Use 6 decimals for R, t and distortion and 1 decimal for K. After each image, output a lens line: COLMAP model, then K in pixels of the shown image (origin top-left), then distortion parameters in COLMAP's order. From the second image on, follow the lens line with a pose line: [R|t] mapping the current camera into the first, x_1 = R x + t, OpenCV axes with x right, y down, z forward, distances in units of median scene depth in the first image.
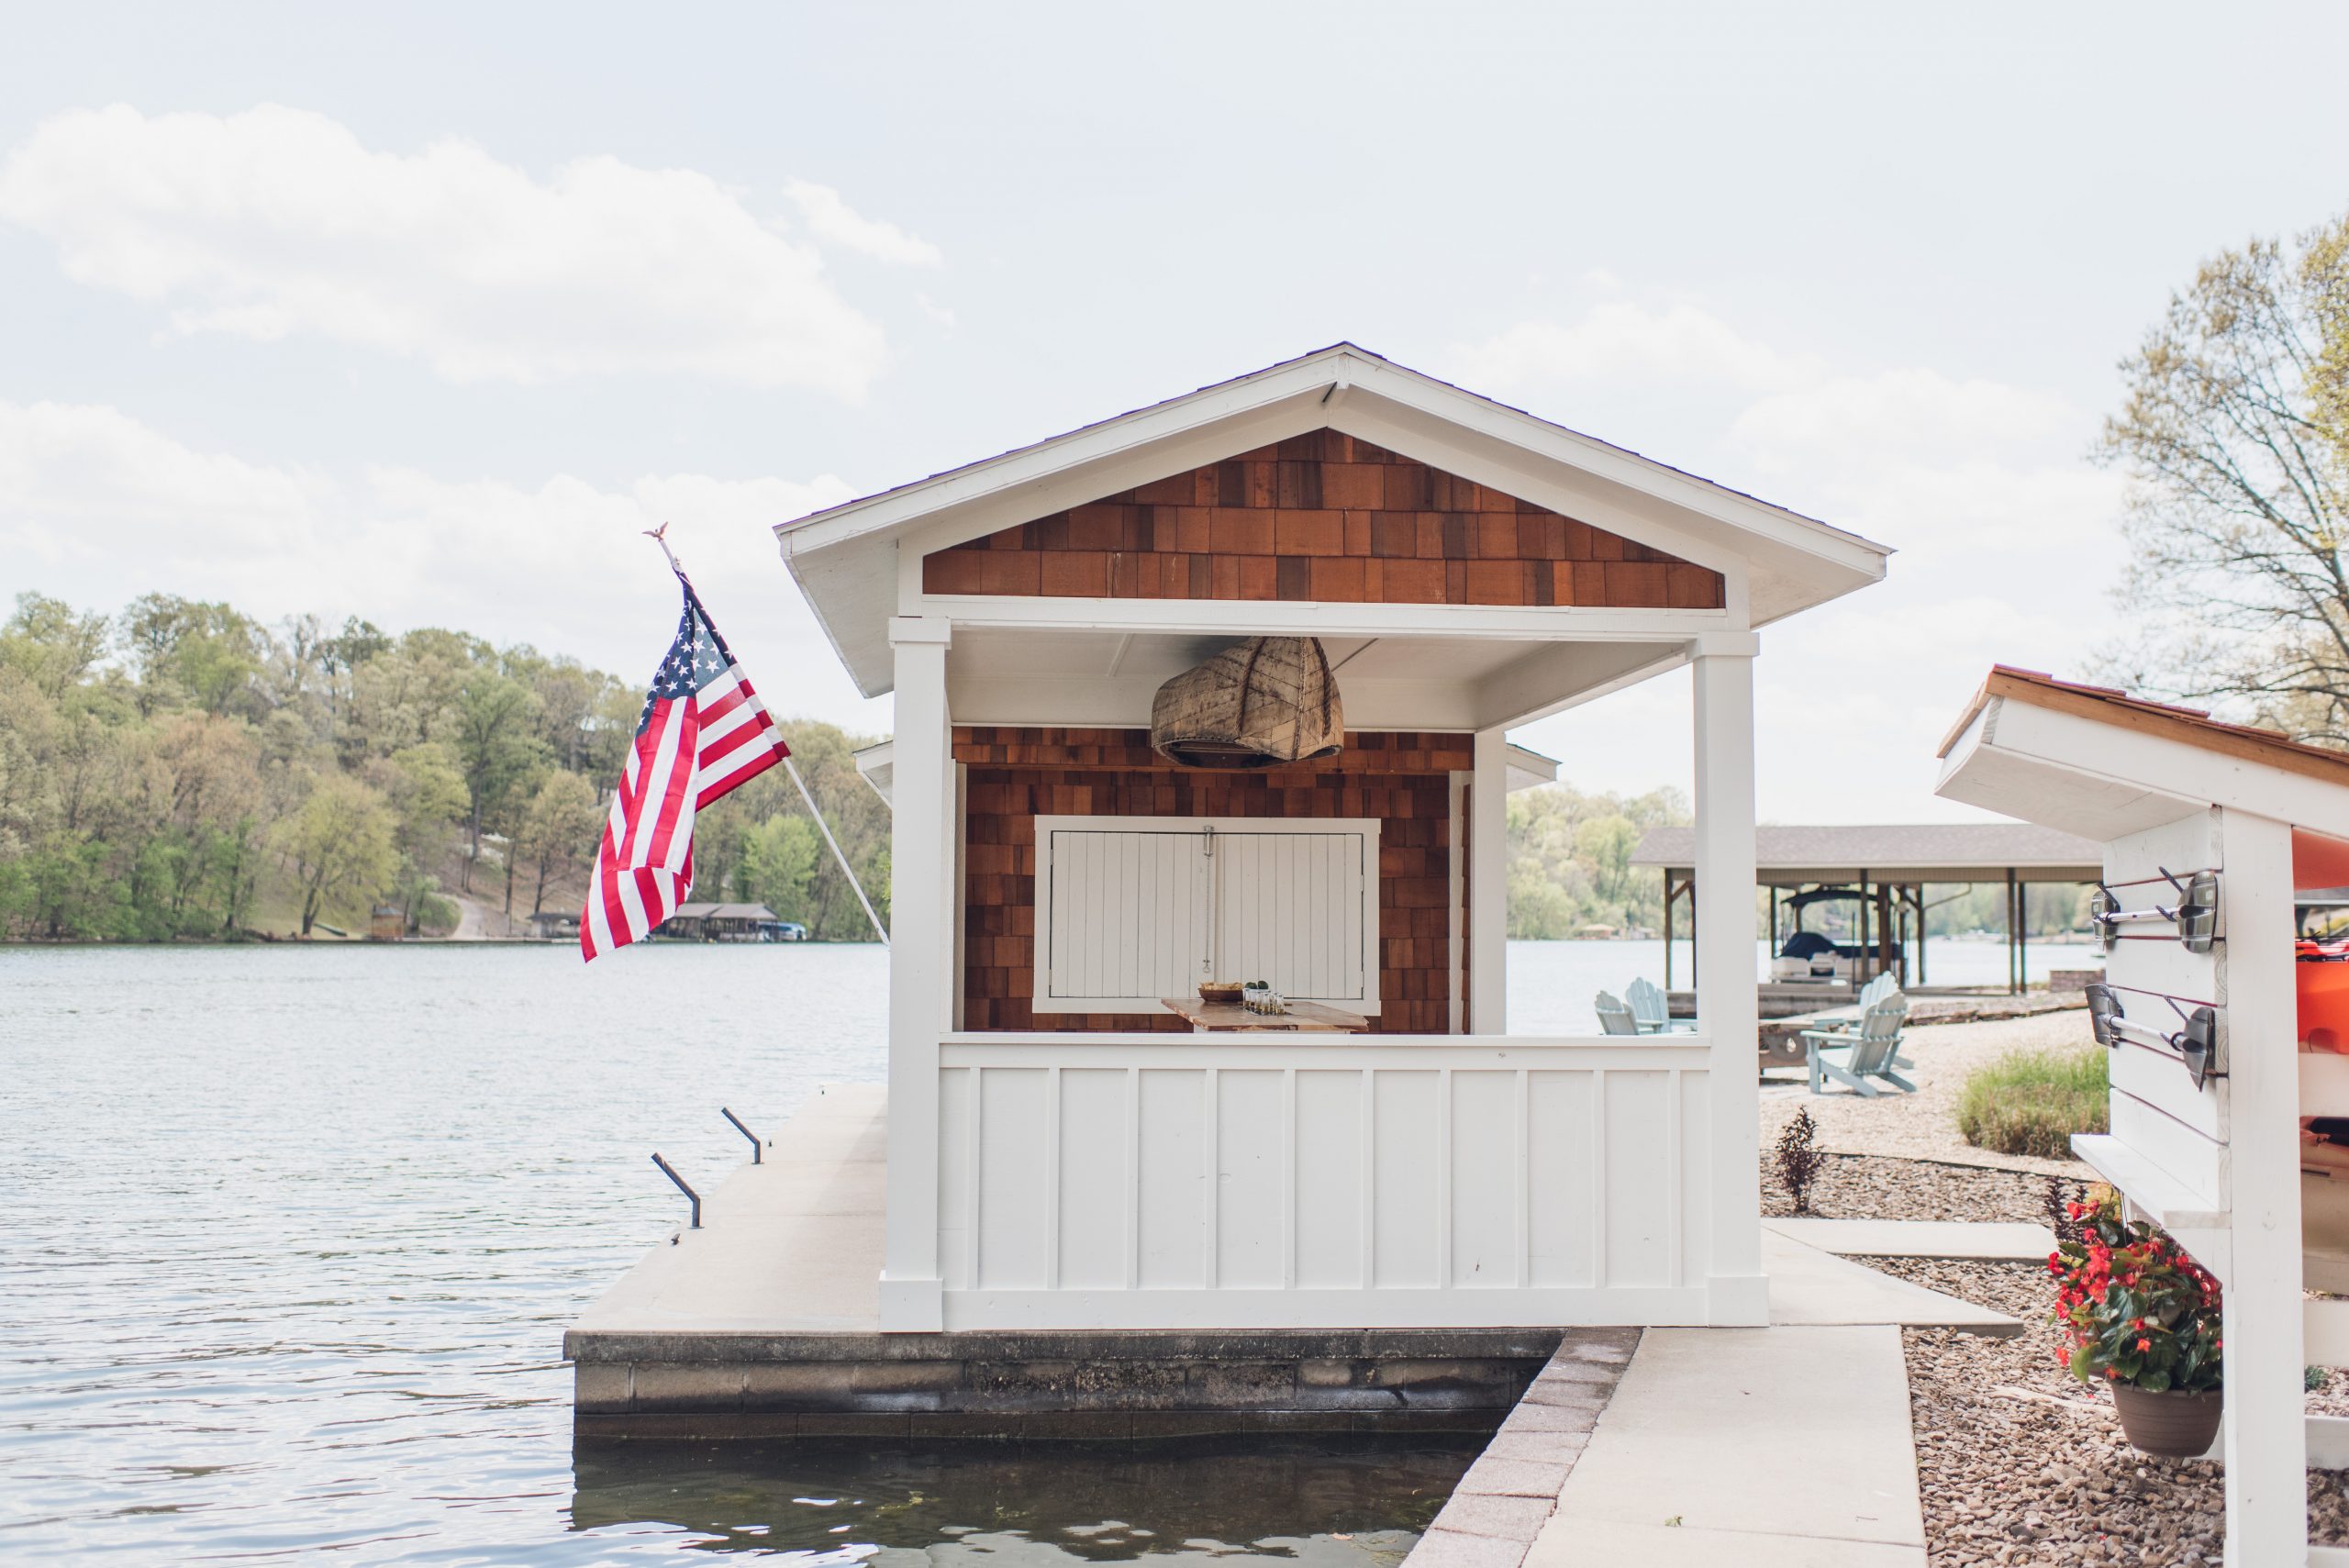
lens RADIAL K [[2455.2, 0, 1136.2], [0, 2455.2, 774.4], [0, 0, 1]] dist [-0.010850, 0.000000]
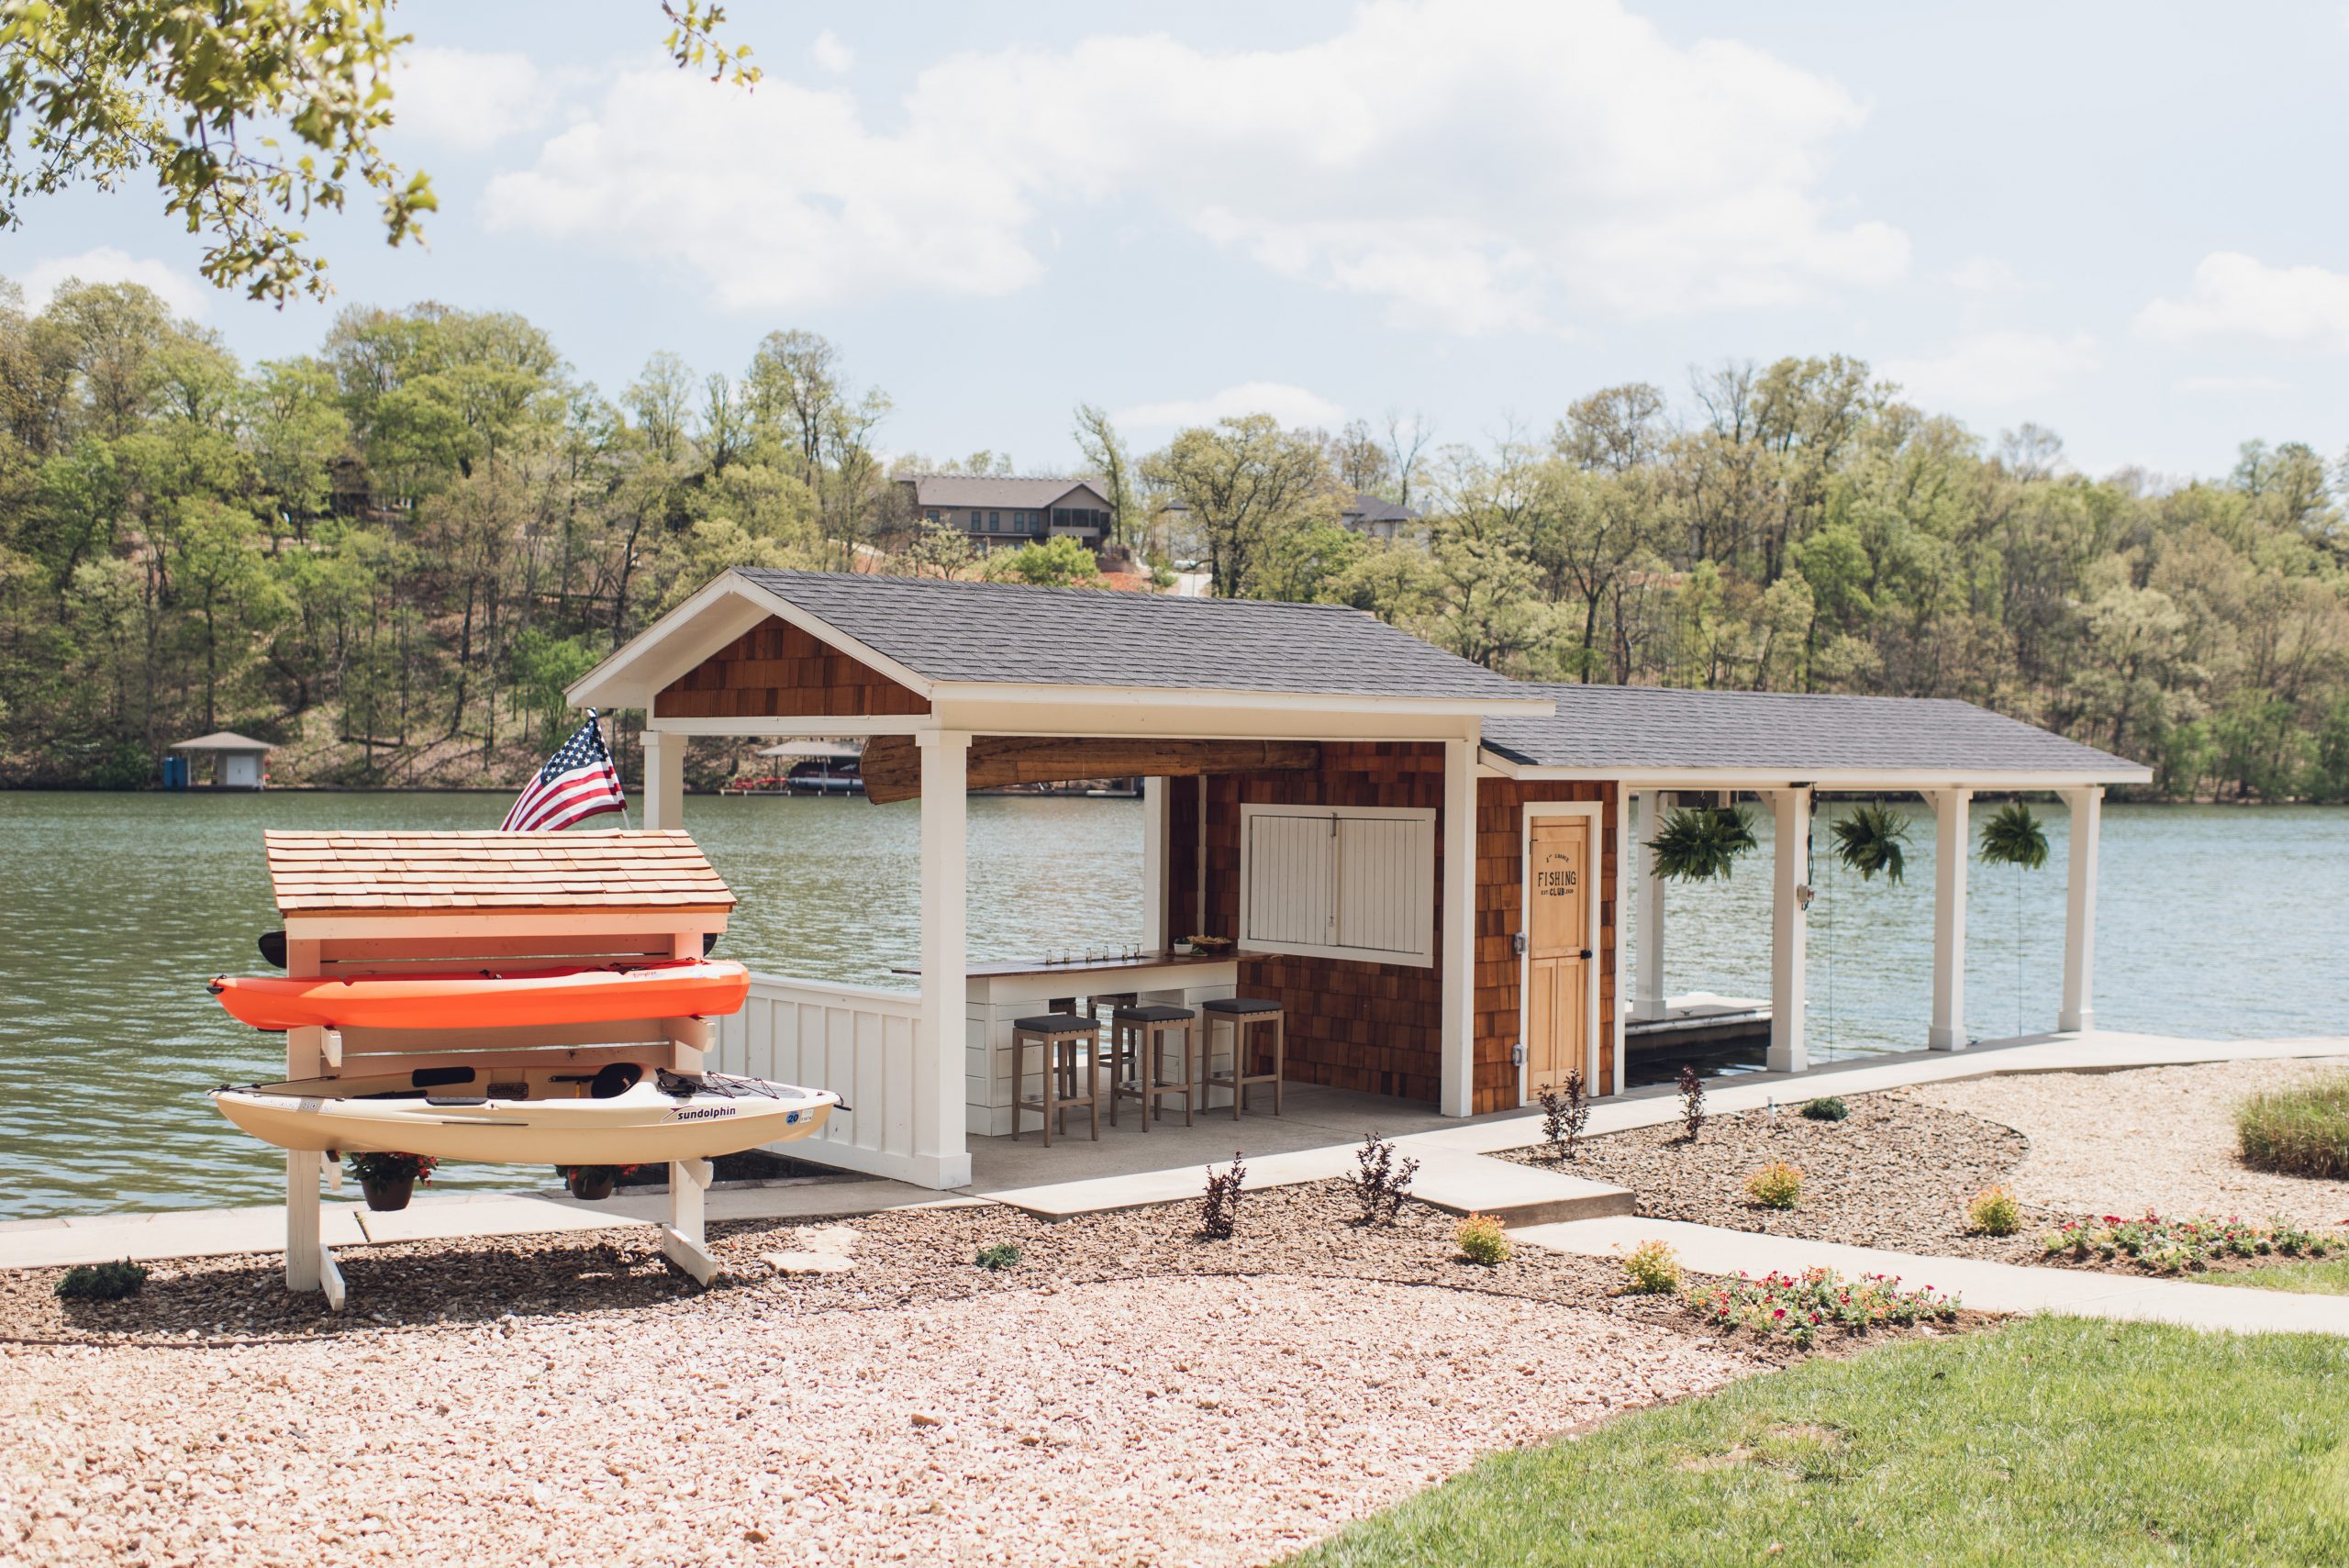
lens RADIAL K [[2455.2, 0, 1171.9], [0, 2455.2, 788.1], [0, 0, 1]] dist [-0.010850, 0.000000]
pose [[0.668067, 0.001156, -0.744101, 1.472217], [0.047044, 0.997933, 0.043788, -0.083376], [0.742613, -0.064259, 0.666631, 0.103931]]
